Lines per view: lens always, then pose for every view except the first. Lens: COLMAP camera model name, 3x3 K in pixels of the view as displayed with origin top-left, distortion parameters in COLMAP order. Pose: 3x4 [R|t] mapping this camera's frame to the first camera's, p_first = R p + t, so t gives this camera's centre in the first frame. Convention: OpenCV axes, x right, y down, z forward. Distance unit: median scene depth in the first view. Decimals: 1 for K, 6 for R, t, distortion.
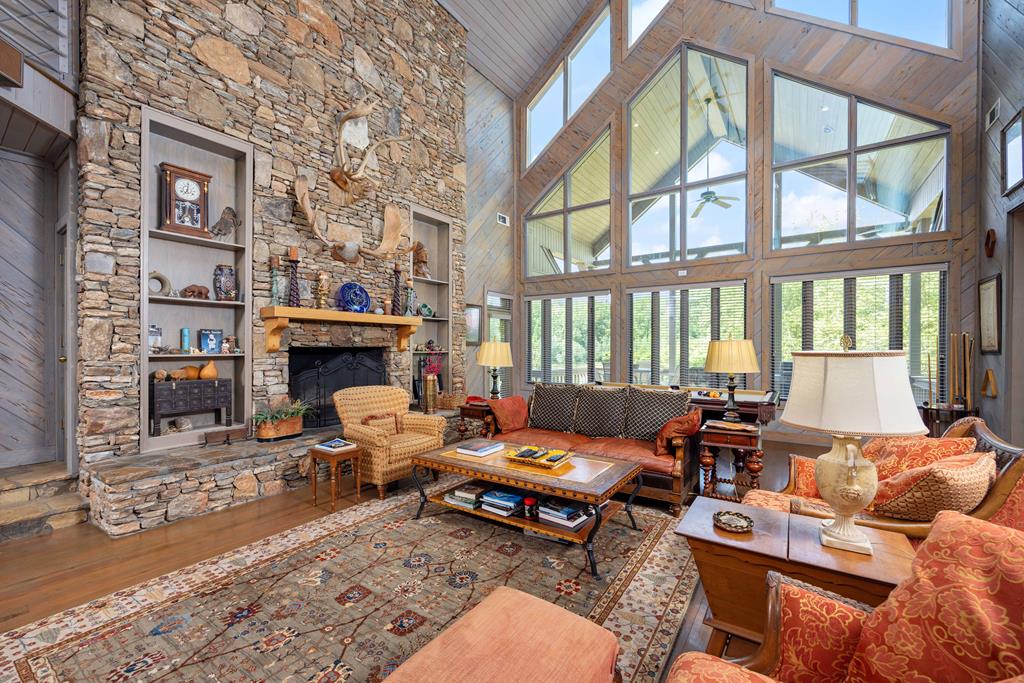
lens RADIAL K [[413.7, 0, 502.2], [0, 413.7, 343.5], [0, 0, 1]] dist [-0.002619, 0.000045]
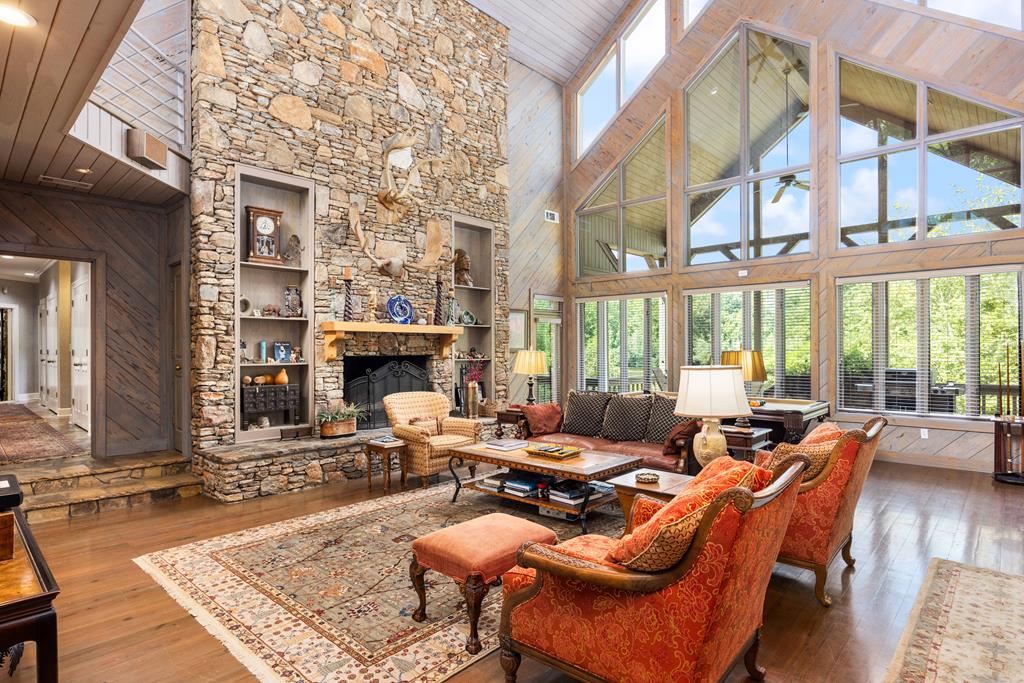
lens RADIAL K [[534.7, 0, 514.9], [0, 534.7, 346.2], [0, 0, 1]] dist [-0.004632, -0.001864]
pose [[0.992774, -0.002943, -0.119963, 0.120920], [0.003571, 0.999981, 0.005015, -0.025630], [0.119946, -0.005407, 0.992766, -0.392384]]
